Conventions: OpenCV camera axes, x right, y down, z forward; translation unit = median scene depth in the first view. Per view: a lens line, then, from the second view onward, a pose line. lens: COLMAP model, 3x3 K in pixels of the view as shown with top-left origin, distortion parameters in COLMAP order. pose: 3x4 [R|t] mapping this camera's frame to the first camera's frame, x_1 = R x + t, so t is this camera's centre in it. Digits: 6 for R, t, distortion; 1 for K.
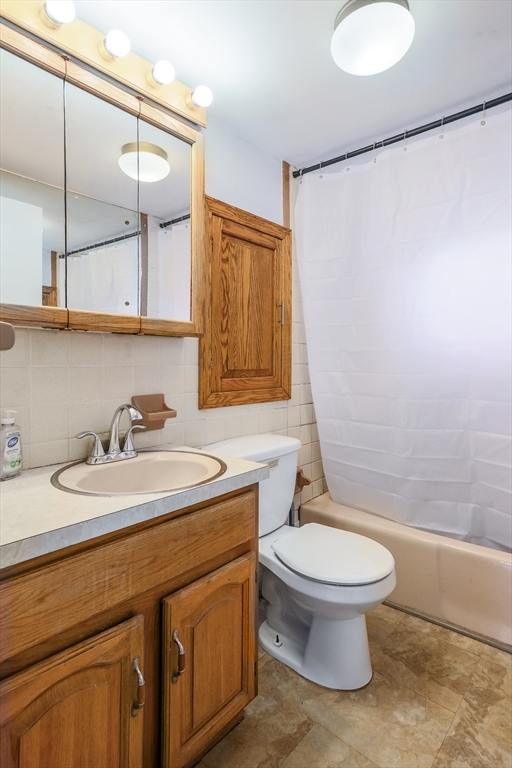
lens RADIAL K [[390.2, 0, 256.7], [0, 390.2, 366.3], [0, 0, 1]] dist [-0.000691, -0.000507]
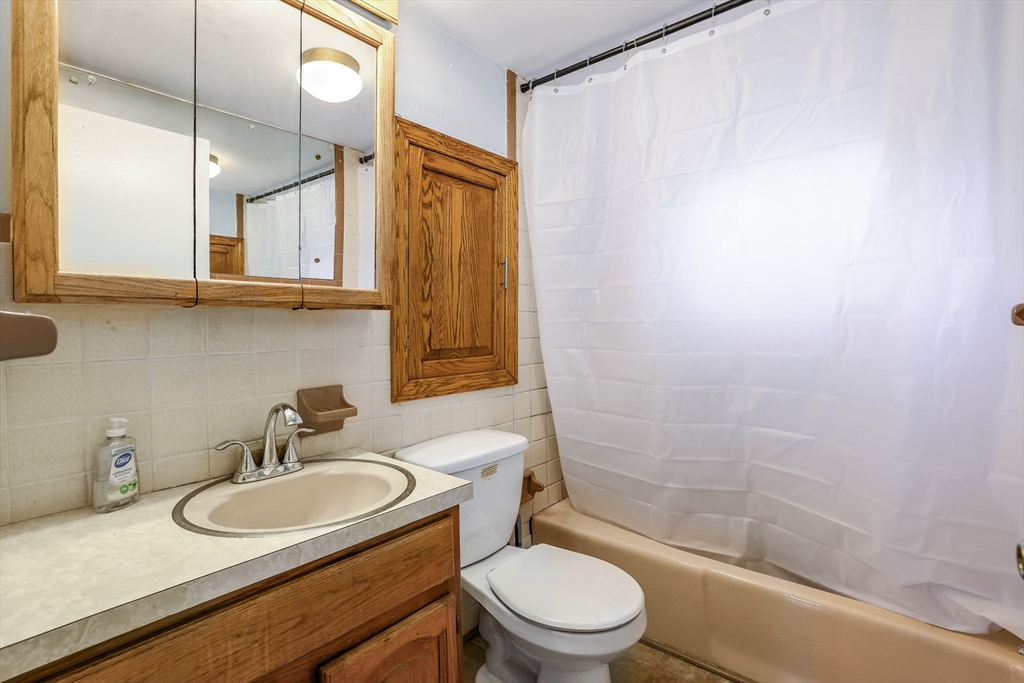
lens RADIAL K [[452.7, 0, 512.1], [0, 452.7, 342.2], [0, 0, 1]] dist [0.000836, 0.000022]
pose [[0.999657, -0.014262, -0.021944, 0.106494], [0.015266, 0.998811, 0.046300, -0.044468], [0.021257, -0.046619, 0.998687, 0.110248]]
